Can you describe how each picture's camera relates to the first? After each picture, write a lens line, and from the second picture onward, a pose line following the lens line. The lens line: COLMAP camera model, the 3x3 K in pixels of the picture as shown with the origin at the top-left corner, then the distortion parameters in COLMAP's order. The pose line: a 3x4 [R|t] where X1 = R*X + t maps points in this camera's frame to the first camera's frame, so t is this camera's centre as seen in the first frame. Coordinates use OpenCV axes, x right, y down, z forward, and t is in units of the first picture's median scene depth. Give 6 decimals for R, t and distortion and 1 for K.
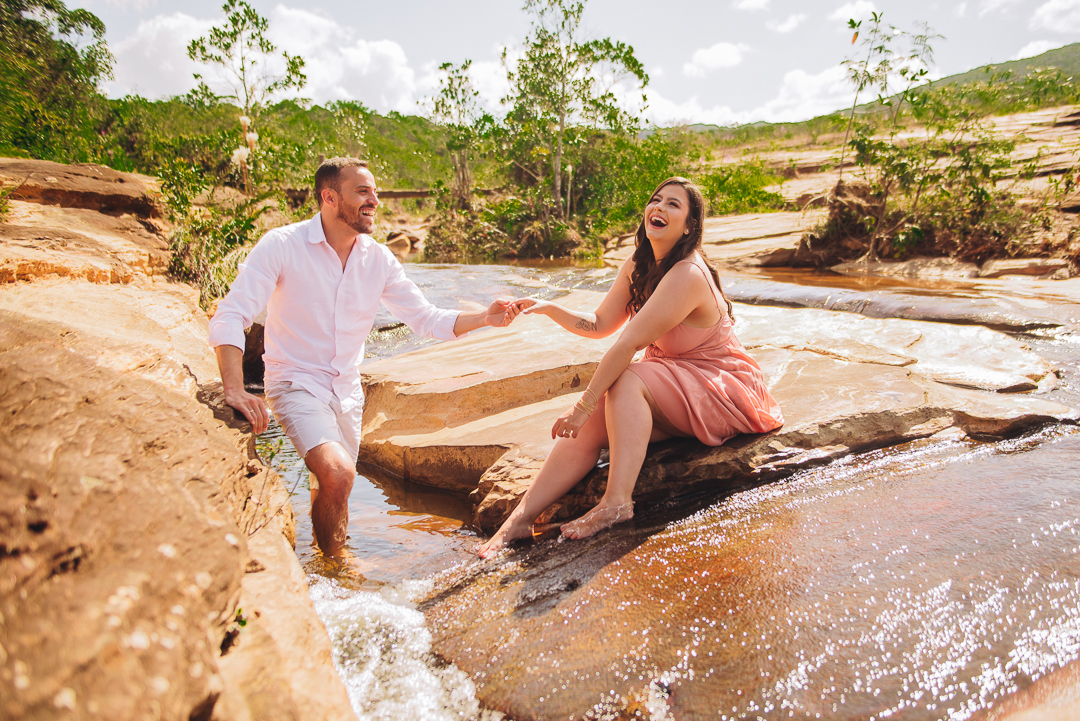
lens RADIAL K [[1067.2, 0, 540.0], [0, 1067.2, 360.5], [0, 0, 1]] dist [-0.020984, -0.001418]
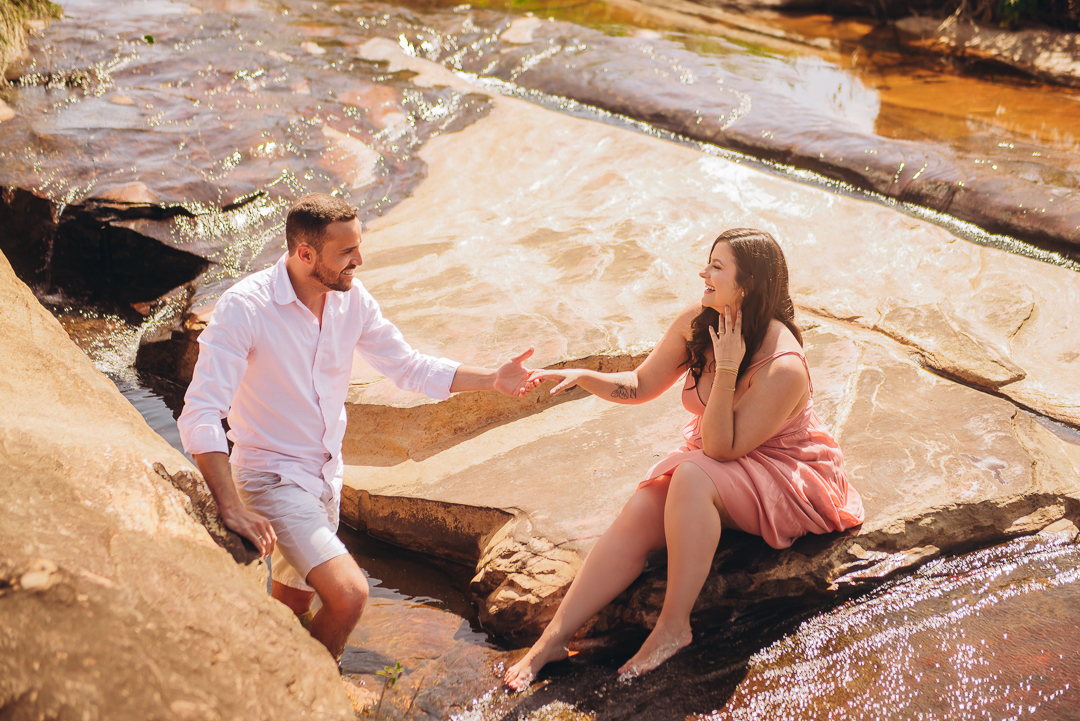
lens RADIAL K [[1869.8, 0, 540.0], [0, 1869.8, 360.5], [0, 0, 1]] dist [0.131475, -0.088524]
pose [[0.995534, 0.010370, 0.093831, -0.090748], [-0.023919, 0.989224, 0.144446, -0.149727], [-0.091322, -0.146046, 0.985054, -0.227307]]
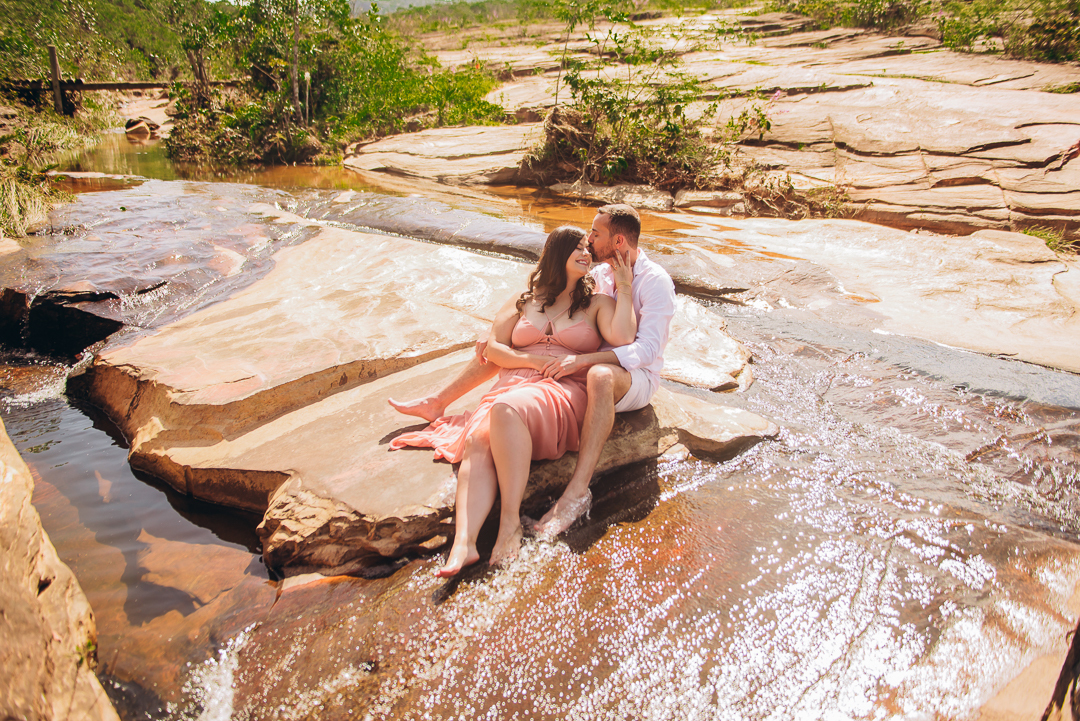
lens RADIAL K [[949.6, 0, 540.0], [0, 949.6, 360.5], [0, 0, 1]] dist [-0.041869, -0.005959]
pose [[0.965898, -0.055570, 0.252888, -0.013239], [0.024493, 0.991928, 0.124416, -0.093979], [-0.257761, -0.113979, 0.959462, 0.019385]]
